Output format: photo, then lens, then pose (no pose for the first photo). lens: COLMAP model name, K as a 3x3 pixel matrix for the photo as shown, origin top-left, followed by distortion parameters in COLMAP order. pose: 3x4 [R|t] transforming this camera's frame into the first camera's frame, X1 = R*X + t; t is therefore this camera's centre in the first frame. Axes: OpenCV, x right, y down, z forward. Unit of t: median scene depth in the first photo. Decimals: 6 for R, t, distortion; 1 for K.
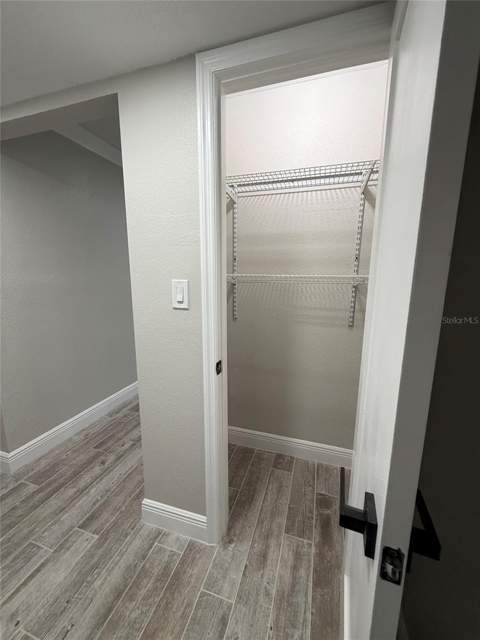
lens RADIAL K [[255.1, 0, 240.0], [0, 255.1, 320.0], [0, 0, 1]] dist [-0.000437, 0.000317]
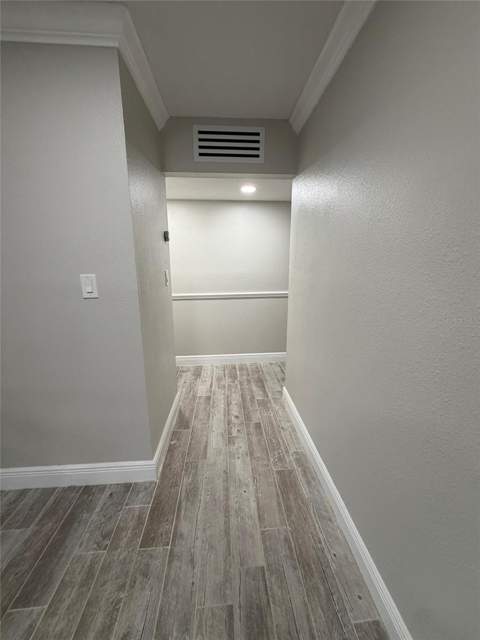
lens RADIAL K [[255.1, 0, 240.0], [0, 255.1, 320.0], [0, 0, 1]] dist [-0.000437, 0.000317]
pose [[-0.930171, 0.075524, -0.359274, -0.136074], [-0.065742, 0.928527, 0.365397, -0.372717], [0.361192, 0.363501, -0.858724, 2.006512]]
